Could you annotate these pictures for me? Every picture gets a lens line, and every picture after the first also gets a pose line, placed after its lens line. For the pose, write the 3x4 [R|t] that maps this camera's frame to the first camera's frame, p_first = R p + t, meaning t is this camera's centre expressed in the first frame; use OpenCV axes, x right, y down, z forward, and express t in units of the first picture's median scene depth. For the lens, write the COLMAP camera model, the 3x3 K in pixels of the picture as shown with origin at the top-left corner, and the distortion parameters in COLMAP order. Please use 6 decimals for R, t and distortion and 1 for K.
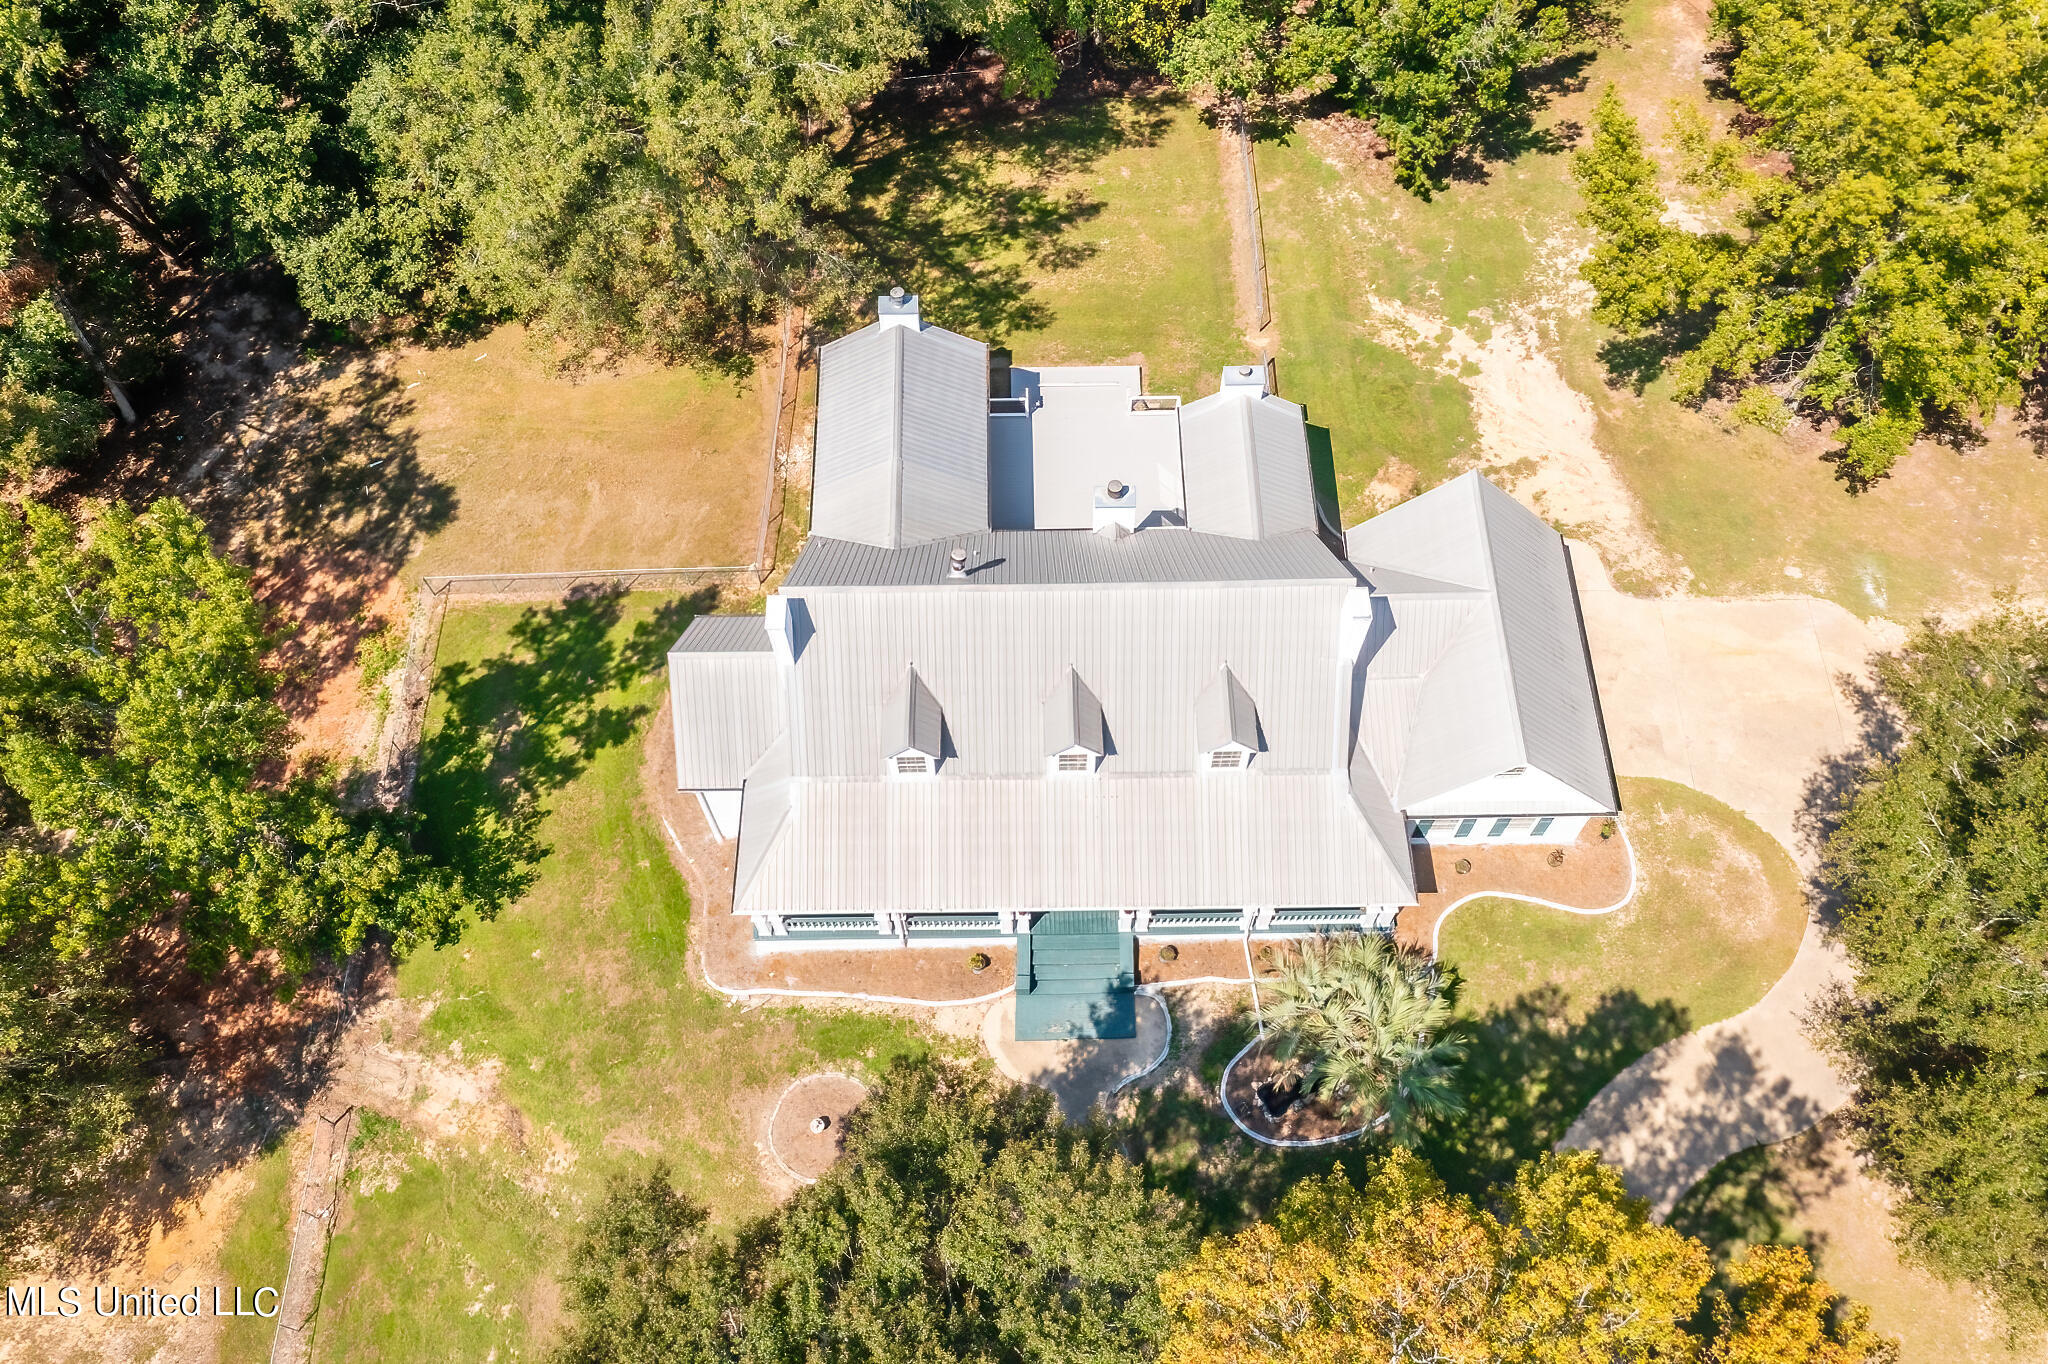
lens RADIAL K [[1666.0, 0, 1024.0], [0, 1666.0, 682.0], [0, 0, 1]] dist [-0.014122, 0.004587]
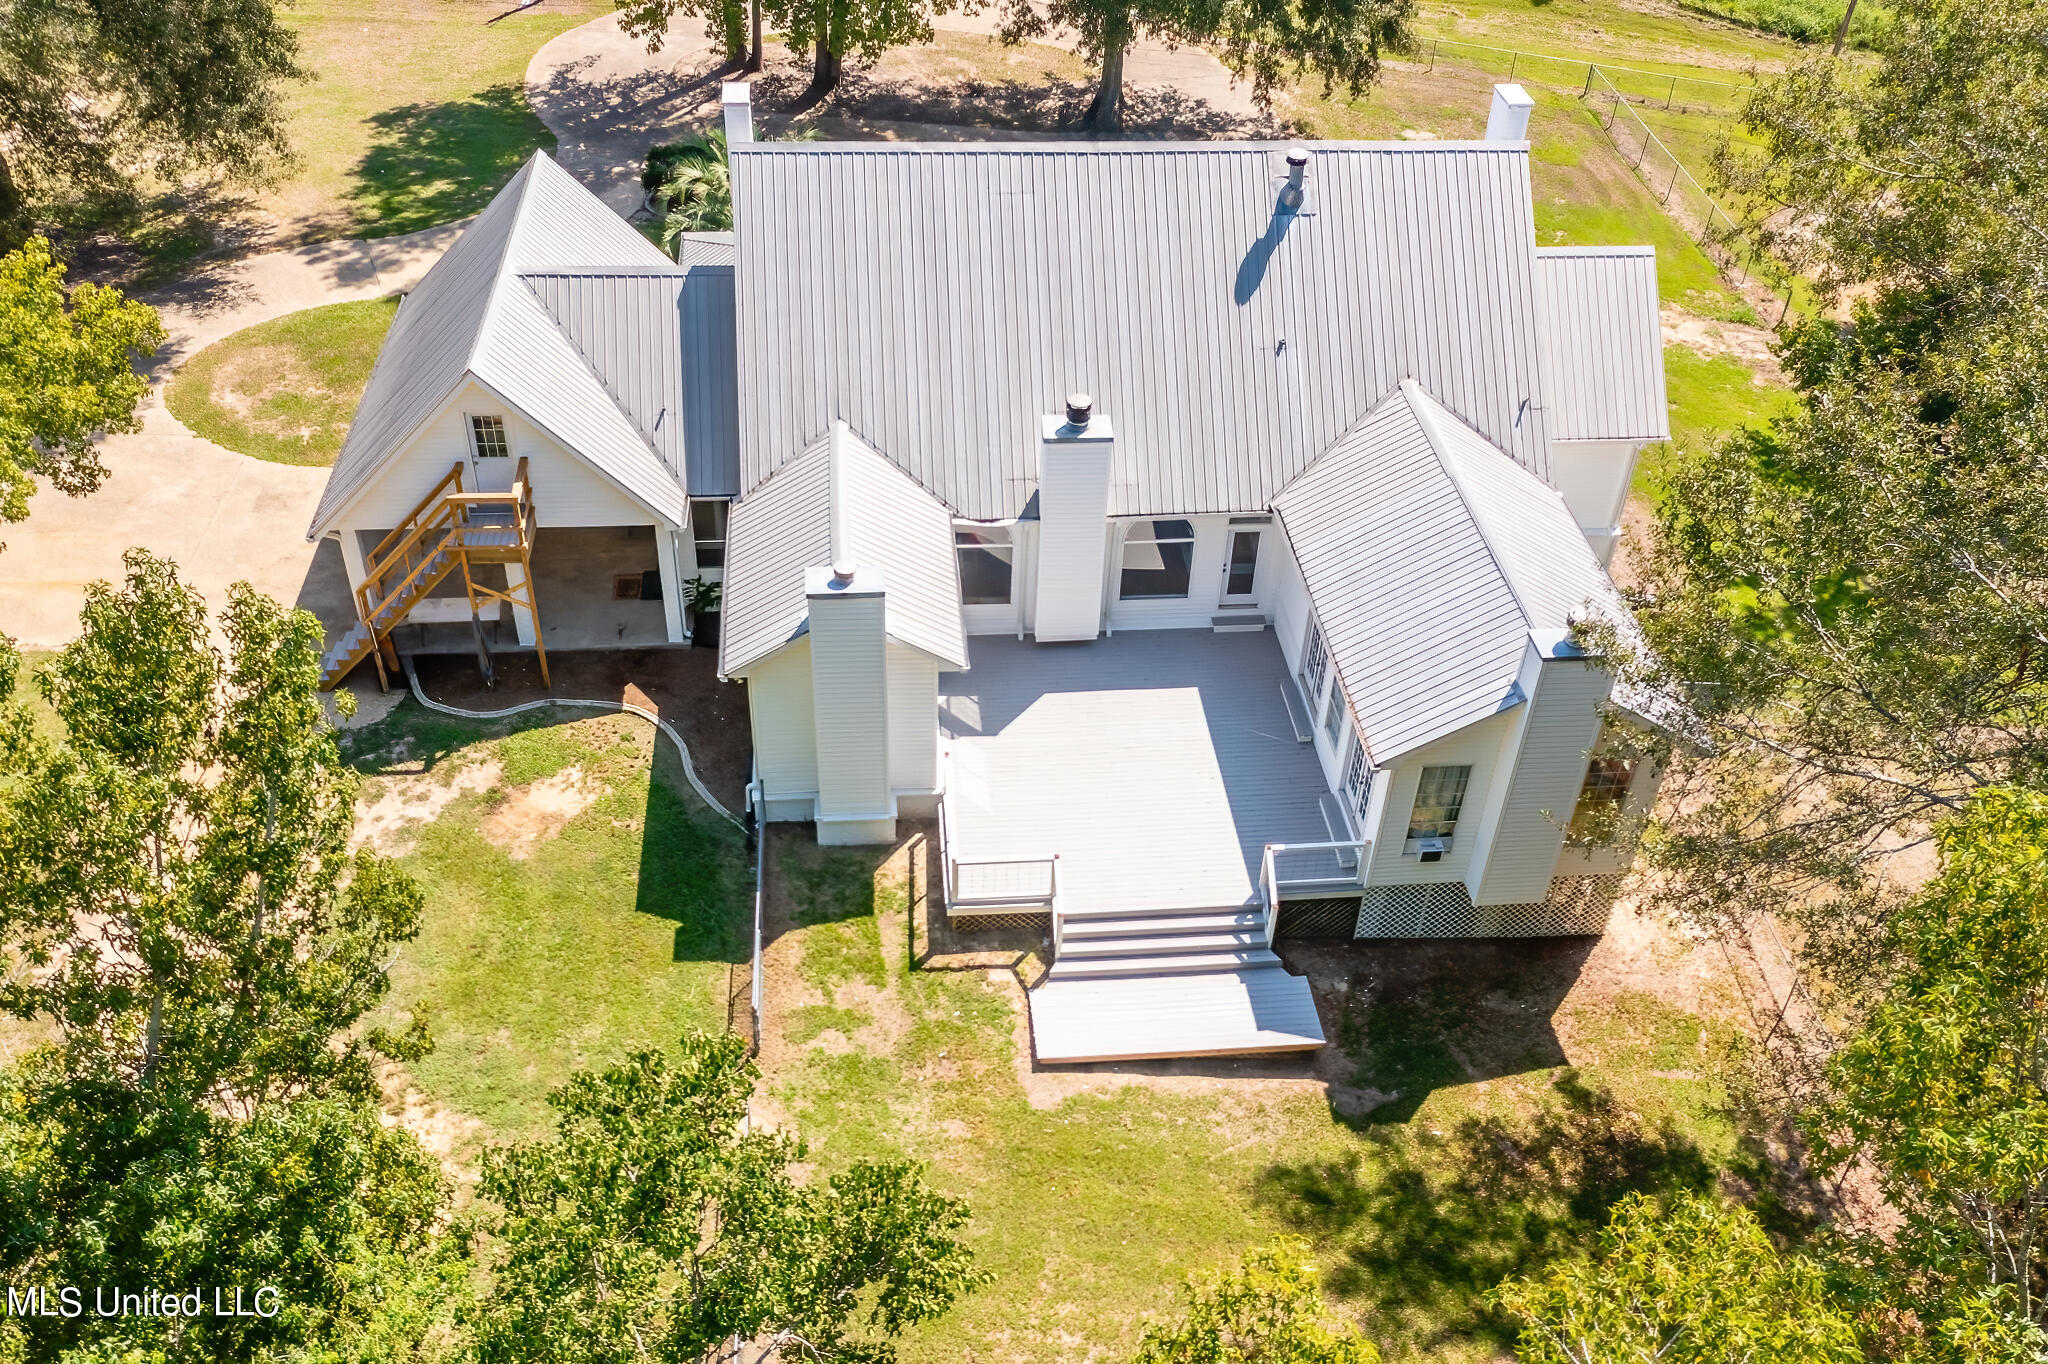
lens RADIAL K [[1773.9, 0, 1024.0], [0, 1773.9, 682.0], [0, 0, 1]] dist [-0.043840, 0.000866]
pose [[-0.996657, 0.030114, -0.075944, 0.111191], [-0.079918, -0.166437, 0.982808, -0.674499], [0.016957, 0.985592, 0.168287, 0.883551]]
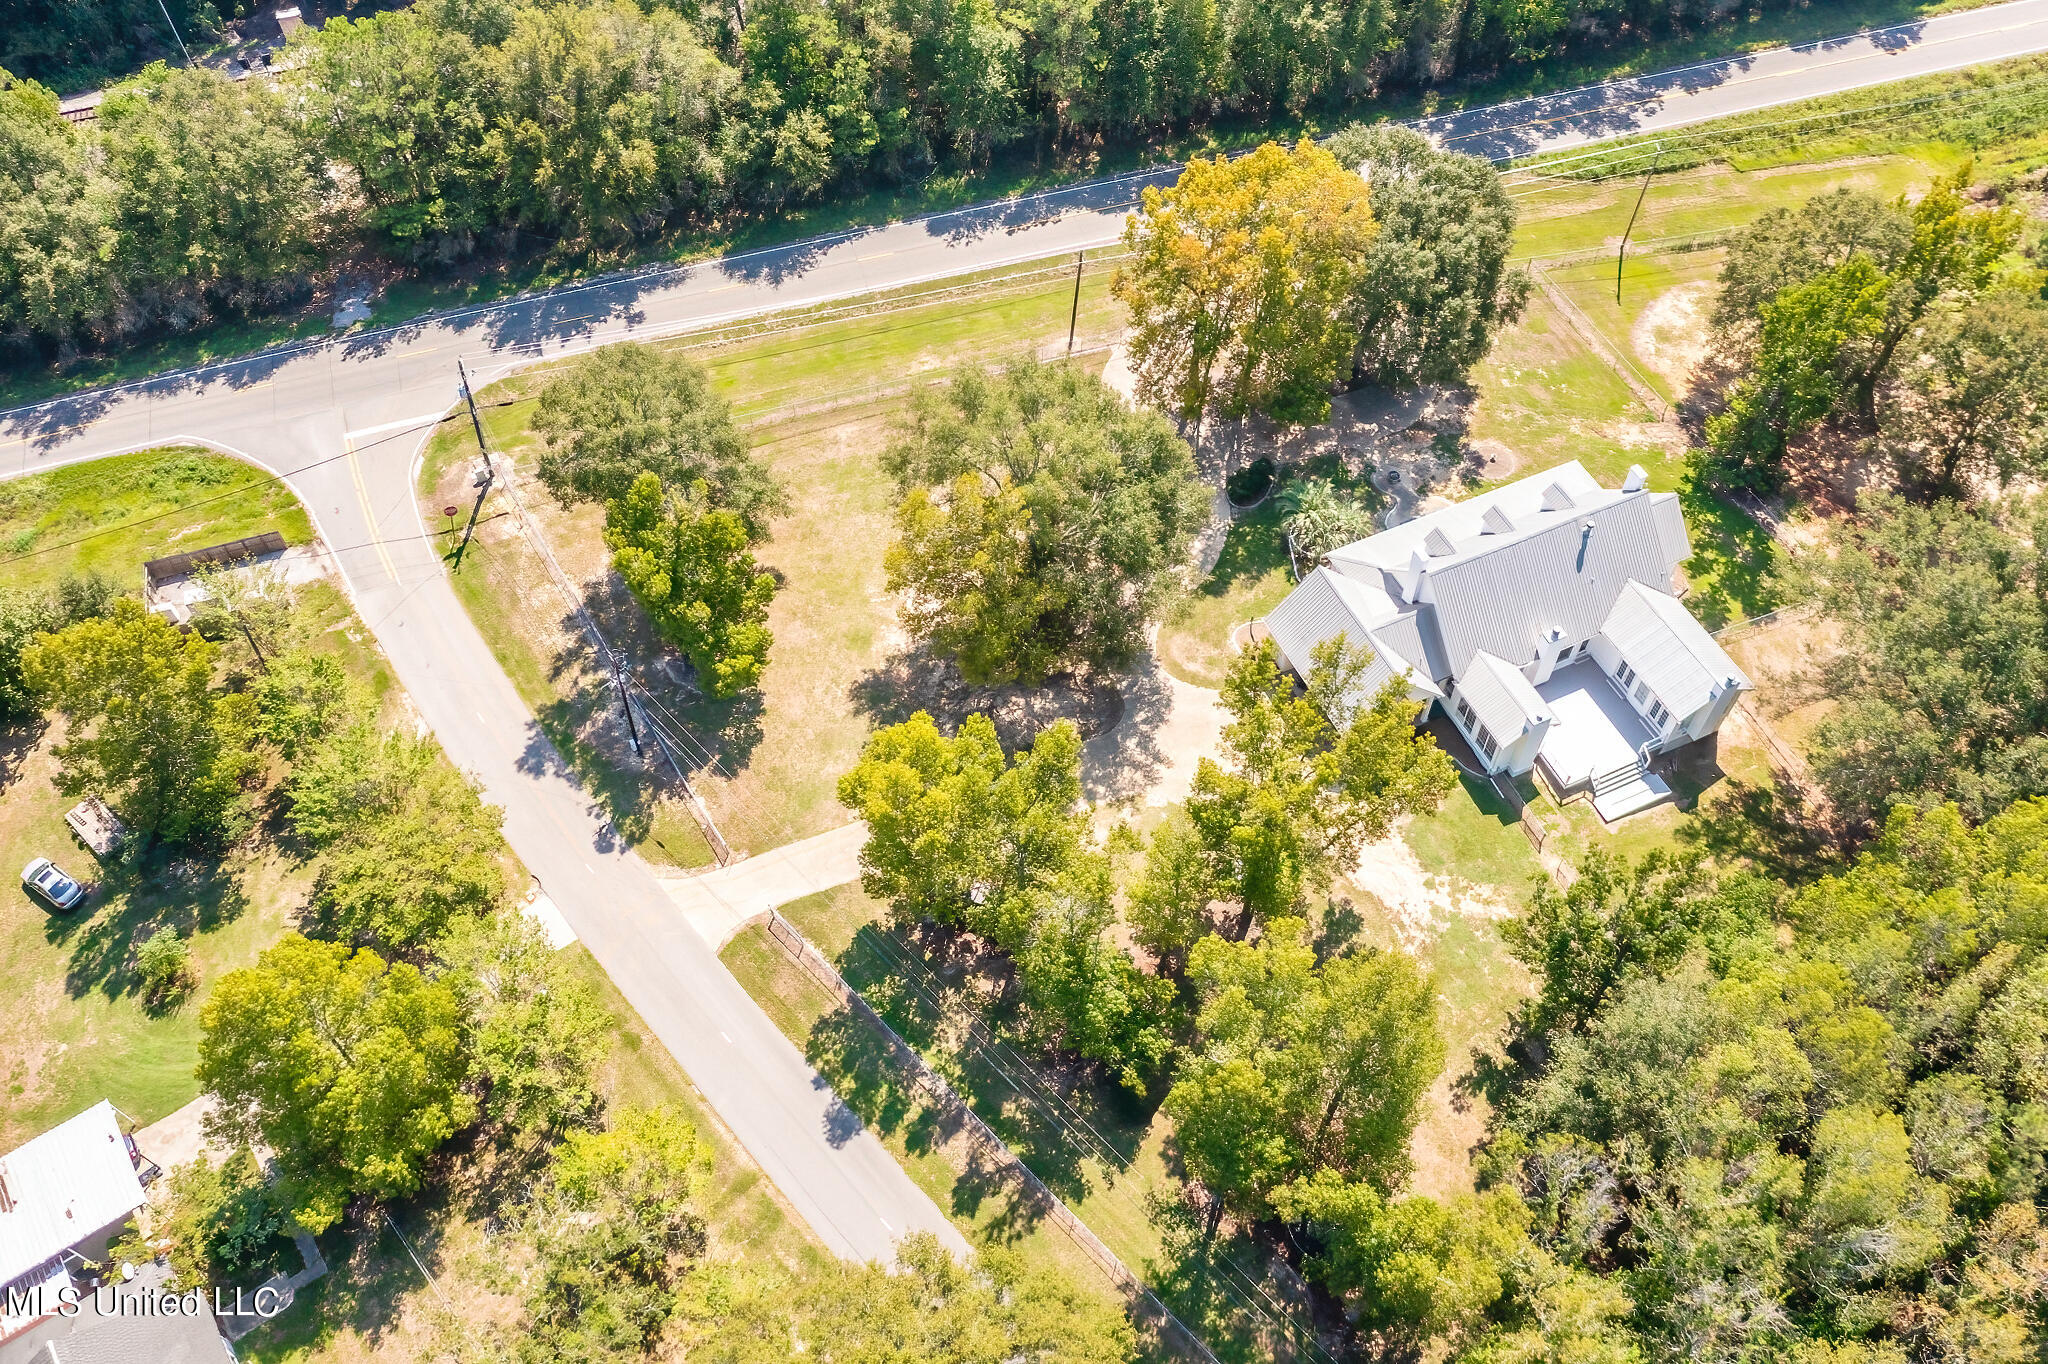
lens RADIAL K [[1641.0, 0, 1024.0], [0, 1641.0, 682.0], [0, 0, 1]] dist [-0.005863, -0.002066]
pose [[-0.915844, 0.343045, -0.208688, 0.938413], [-0.334826, -0.365574, 0.868474, -1.434526], [0.221635, 0.865261, 0.449669, 0.040393]]
